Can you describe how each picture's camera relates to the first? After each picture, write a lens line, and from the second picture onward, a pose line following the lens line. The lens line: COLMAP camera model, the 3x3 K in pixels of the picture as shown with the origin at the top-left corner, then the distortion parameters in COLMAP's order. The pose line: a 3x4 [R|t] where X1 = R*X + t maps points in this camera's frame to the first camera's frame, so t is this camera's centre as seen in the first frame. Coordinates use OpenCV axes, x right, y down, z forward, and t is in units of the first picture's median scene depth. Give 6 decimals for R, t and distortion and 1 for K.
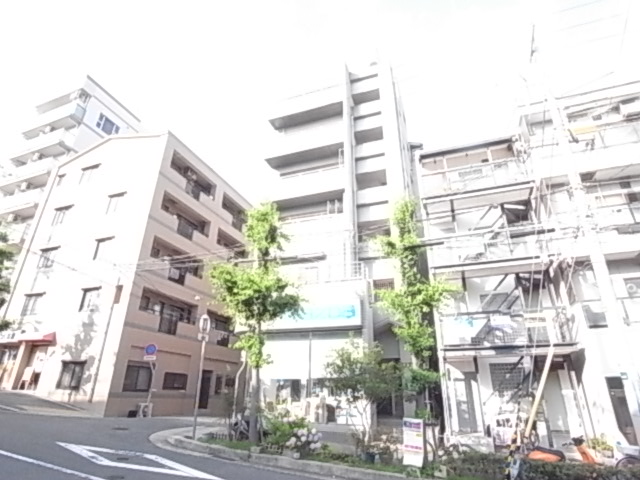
lens RADIAL K [[353.3, 0, 319.4], [0, 353.3, 236.0], [0, 0, 1]] dist [-0.069508, 0.017149]
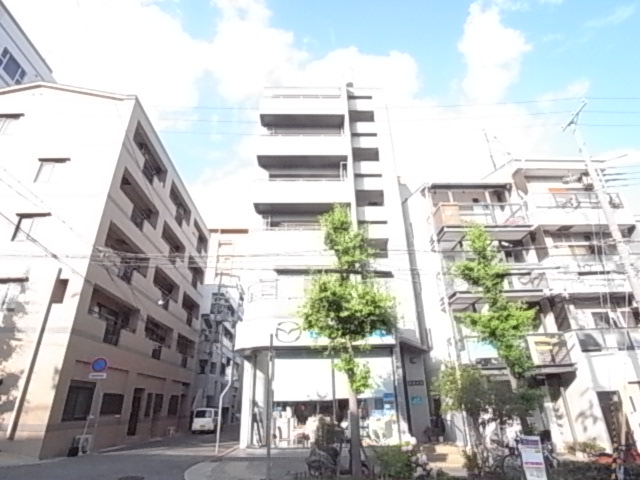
lens RADIAL K [[353.3, 0, 319.4], [0, 353.3, 236.0], [0, 0, 1]] dist [-0.069508, 0.017149]
pose [[0.927988, 0.131739, 0.348543, -0.320522], [-0.121716, 0.991274, -0.050607, 0.017305], [-0.352169, 0.004539, 0.935926, 0.097493]]
